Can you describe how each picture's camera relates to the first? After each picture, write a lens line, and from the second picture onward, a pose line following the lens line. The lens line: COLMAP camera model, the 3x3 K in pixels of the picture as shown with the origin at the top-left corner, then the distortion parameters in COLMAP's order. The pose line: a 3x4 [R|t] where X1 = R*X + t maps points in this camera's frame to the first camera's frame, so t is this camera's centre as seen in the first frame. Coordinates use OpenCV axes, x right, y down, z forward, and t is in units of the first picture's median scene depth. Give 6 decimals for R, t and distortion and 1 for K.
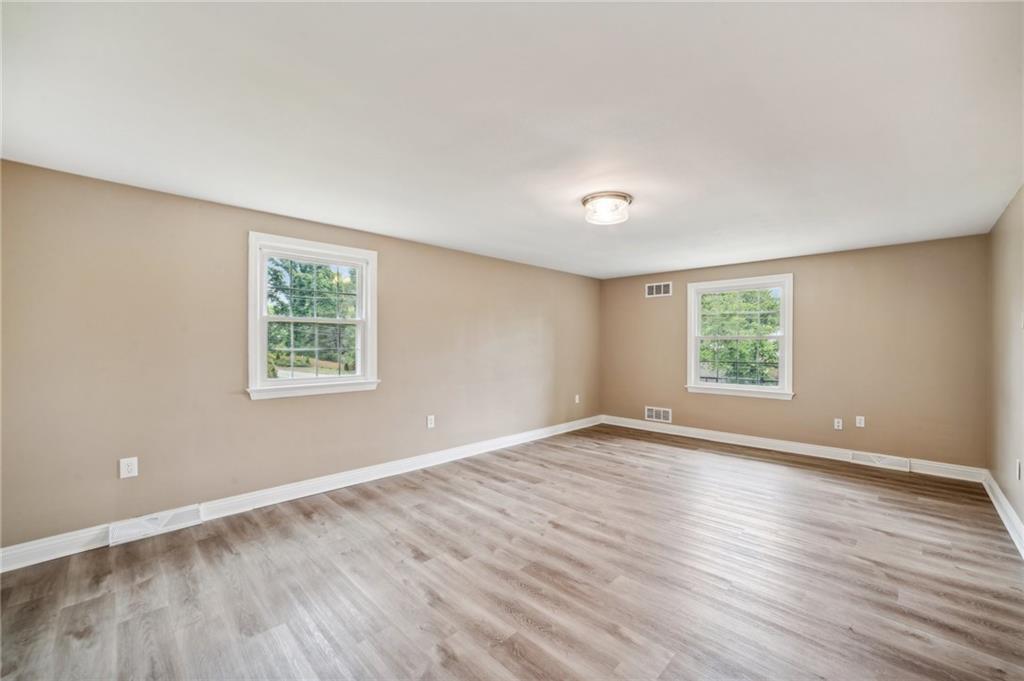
lens RADIAL K [[412.3, 0, 511.9], [0, 412.3, 338.5], [0, 0, 1]] dist [-0.008372, 0.001768]
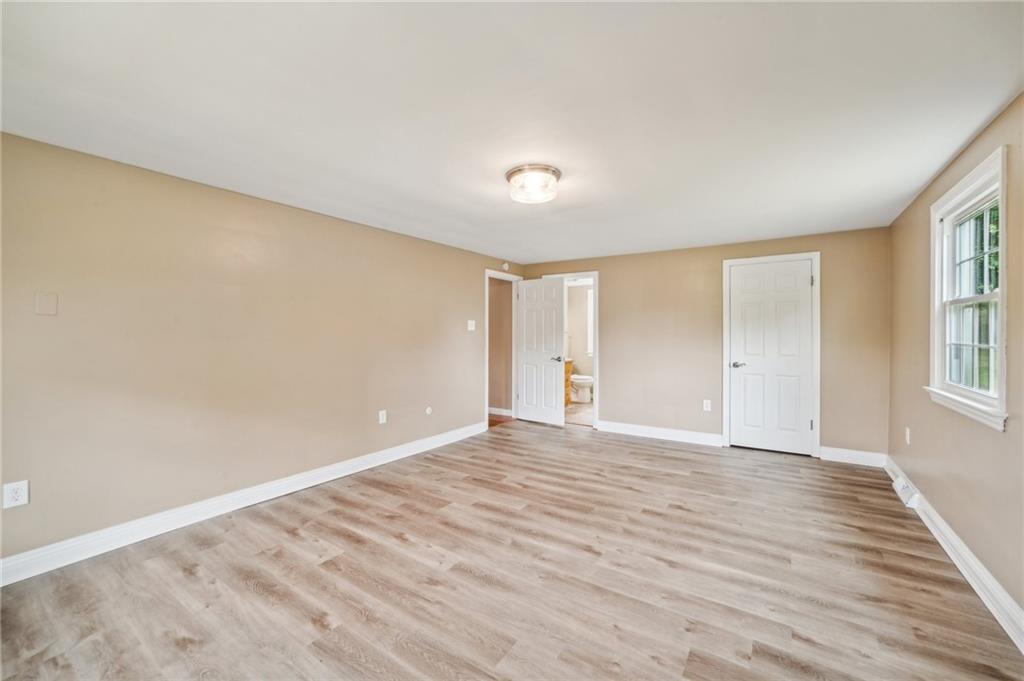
lens RADIAL K [[412.3, 0, 511.1], [0, 412.3, 338.2], [0, 0, 1]] dist [-0.008372, 0.001768]
pose [[-0.981718, -0.000343, -0.190341, 0.432925], [-0.002017, 0.999961, 0.008600, 0.014075], [0.190331, 0.008827, -0.981680, 1.820494]]
